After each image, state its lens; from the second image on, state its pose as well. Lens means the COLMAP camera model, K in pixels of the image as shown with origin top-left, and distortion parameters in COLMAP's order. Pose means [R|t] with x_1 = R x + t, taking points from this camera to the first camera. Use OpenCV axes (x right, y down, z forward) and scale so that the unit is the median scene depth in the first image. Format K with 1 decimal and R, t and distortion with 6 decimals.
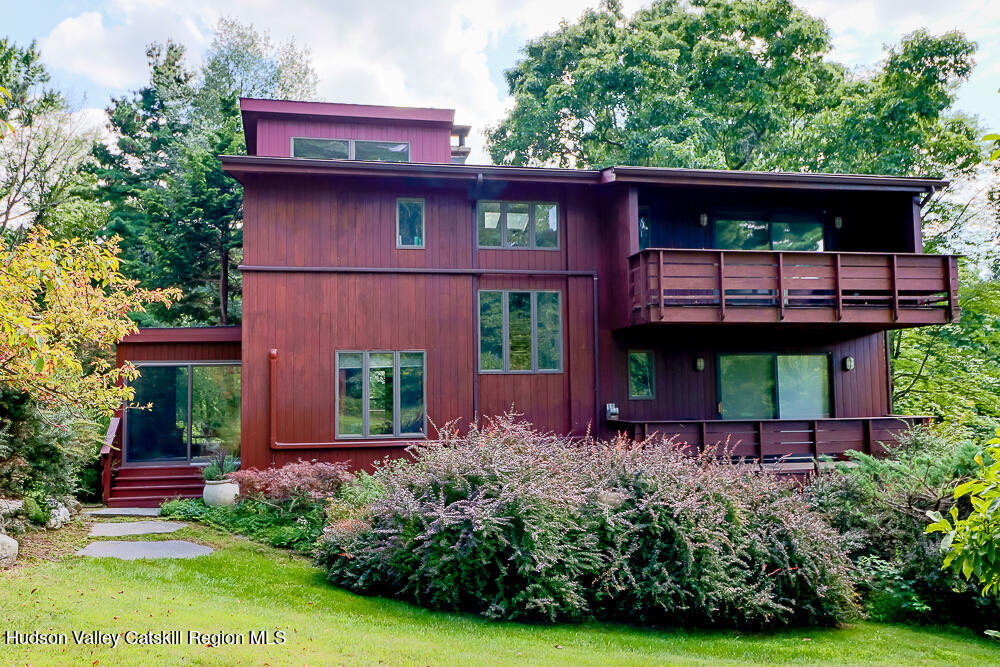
lens RADIAL K [[788.4, 0, 495.1], [0, 788.4, 320.2], [0, 0, 1]] dist [0.007282, -0.006831]
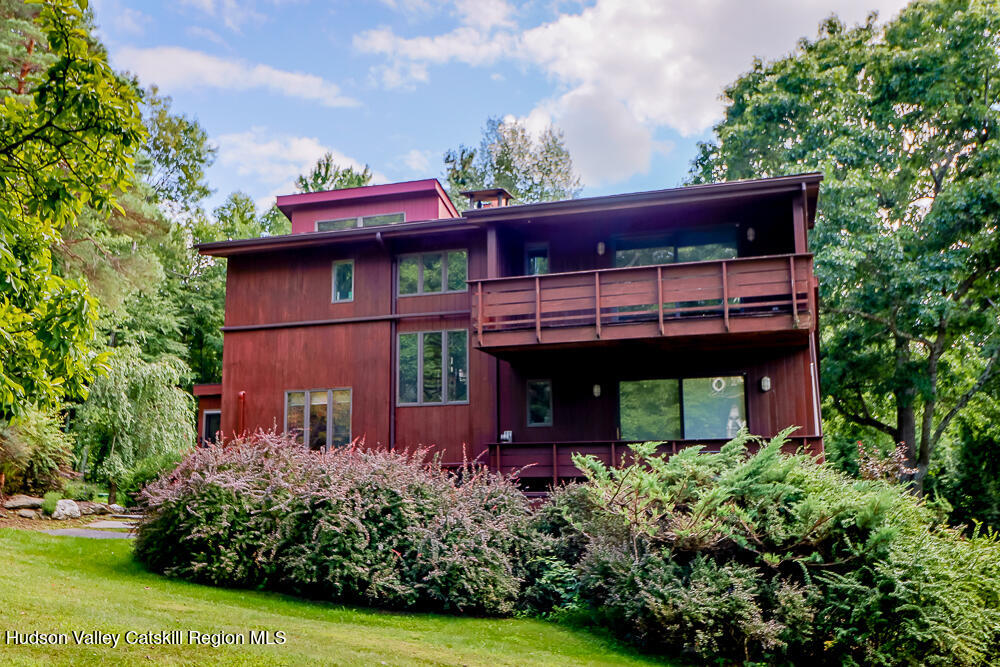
lens RADIAL K [[830.4, 0, 524.9], [0, 830.4, 315.0], [0, 0, 1]] dist [0.002624, -0.002443]
pose [[0.896507, -0.084198, -0.434955, 0.700152], [0.039809, 0.993113, -0.110193, 0.078839], [0.441238, 0.081473, 0.893684, 0.007007]]
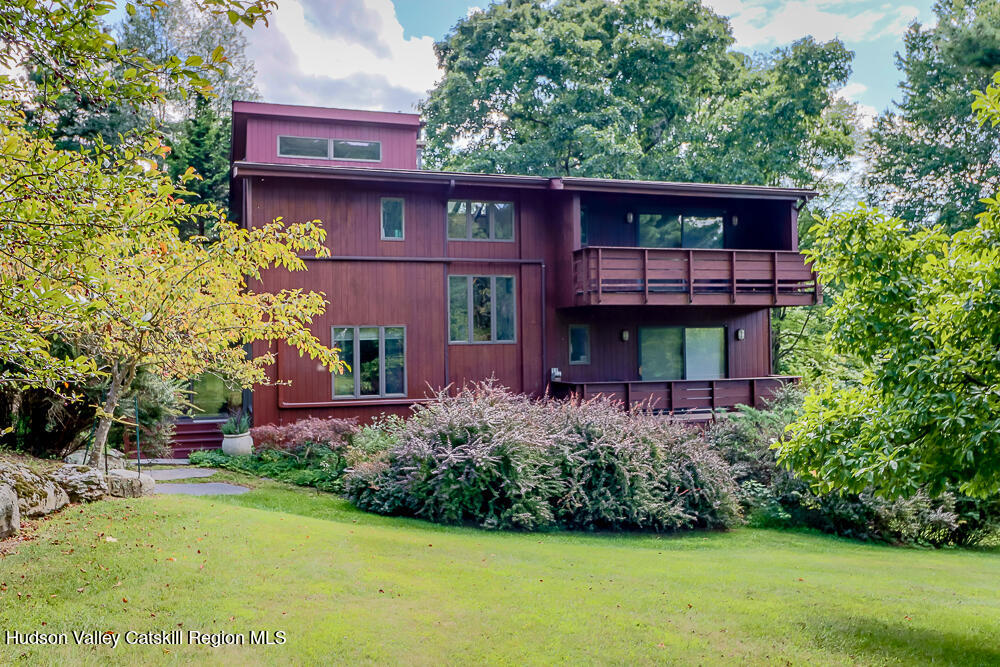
lens RADIAL K [[790.7, 0, 499.2], [0, 790.7, 313.3], [0, 0, 1]] dist [0.002073, 0.001987]
pose [[0.992641, 0.002824, 0.121065, -0.094321], [-0.008828, 0.998756, 0.049084, -0.041632], [-0.120776, -0.049792, 0.991430, -0.221328]]
